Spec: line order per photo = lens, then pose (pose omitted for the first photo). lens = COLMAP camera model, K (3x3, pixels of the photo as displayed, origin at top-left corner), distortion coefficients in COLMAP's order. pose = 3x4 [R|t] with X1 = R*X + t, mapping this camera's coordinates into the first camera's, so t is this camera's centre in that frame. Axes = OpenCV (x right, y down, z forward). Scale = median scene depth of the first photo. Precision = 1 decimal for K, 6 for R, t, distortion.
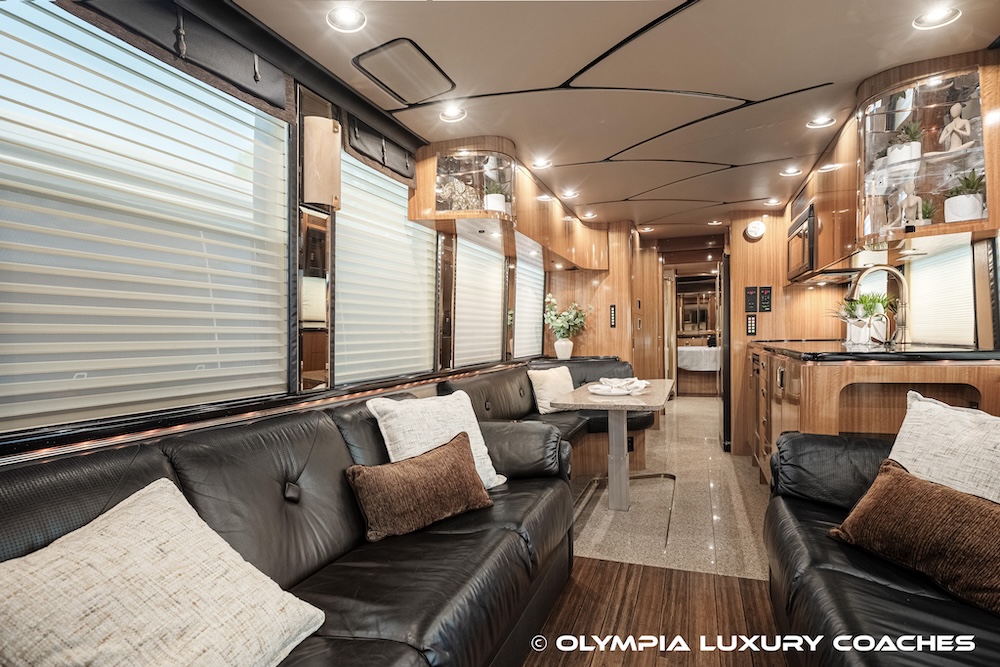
lens RADIAL K [[495.1, 0, 522.5], [0, 495.1, 360.3], [0, 0, 1]] dist [0.011727, -0.011478]
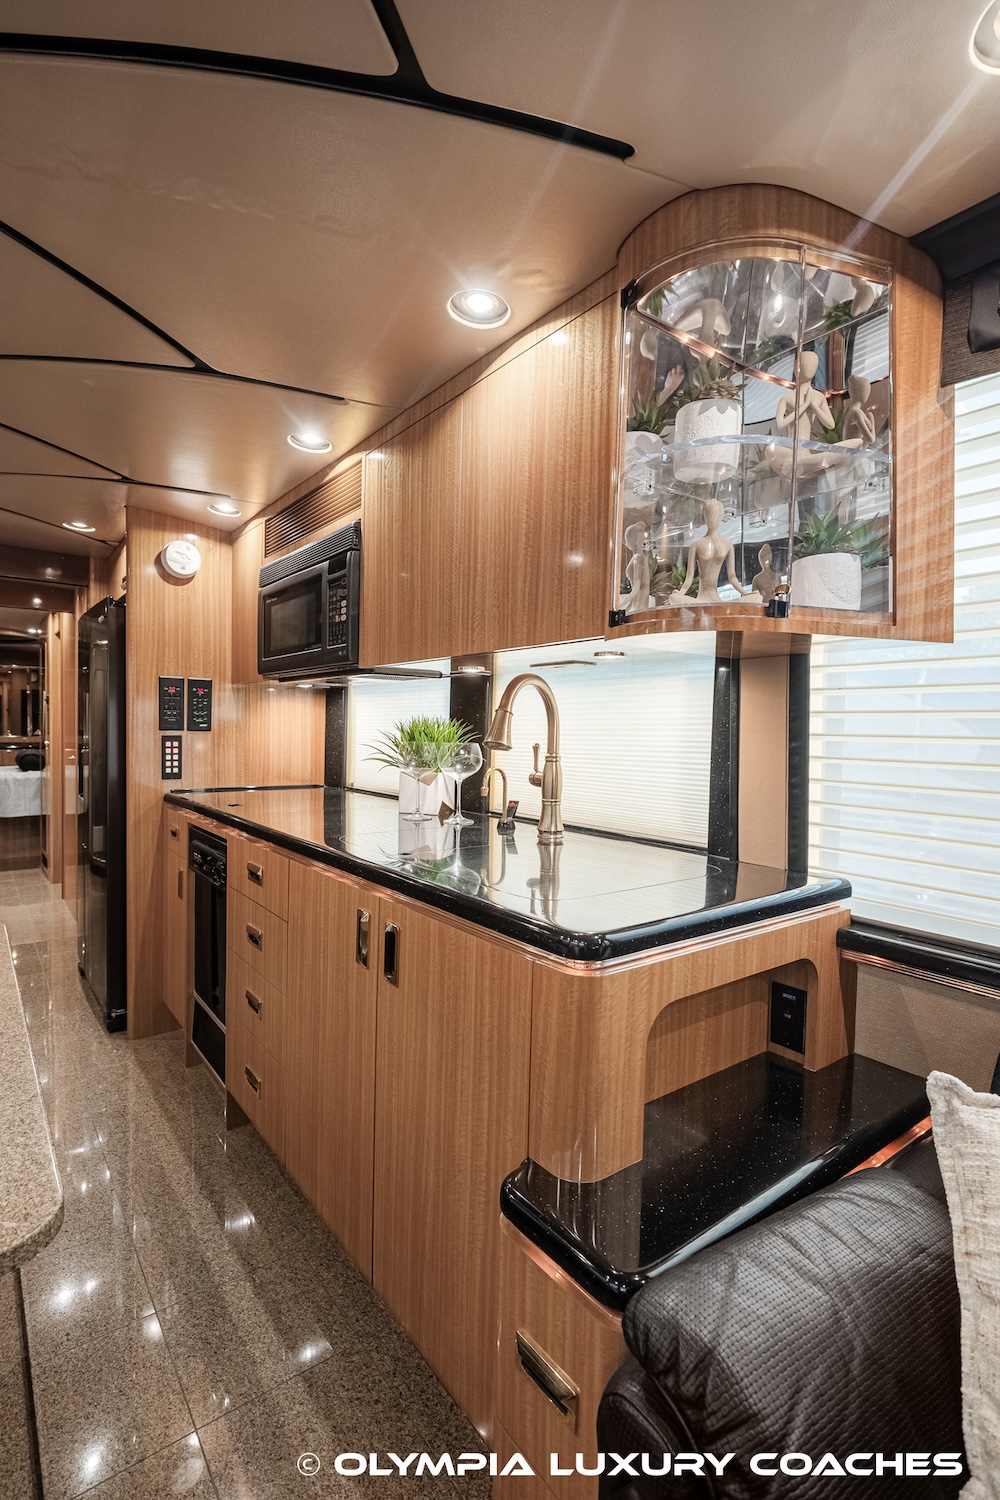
lens RADIAL K [[678.8, 0, 416.2], [0, 678.8, 756.4], [0, 0, 1]] dist [0.001900, -0.000005]
pose [[0.593640, -0.004826, 0.804716, 0.104964], [0.009423, 0.999955, -0.000954, -0.094648], [-0.804676, 0.008149, 0.593659, 0.580632]]
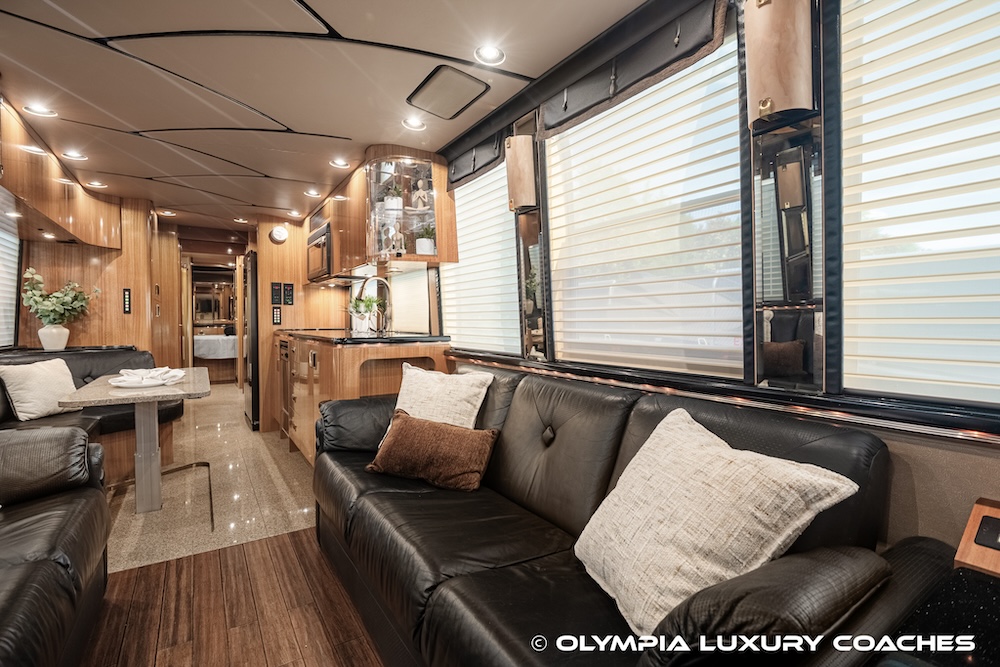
lens RADIAL K [[445.2, 0, 485.7], [0, 445.2, 332.7], [0, 0, 1]] dist [-0.003415, -0.000906]
pose [[0.612622, 0.001766, 0.790374, -0.075355], [0.025465, 0.999434, -0.021971, 0.003871], [-0.789966, 0.033587, 0.612230, -0.011860]]
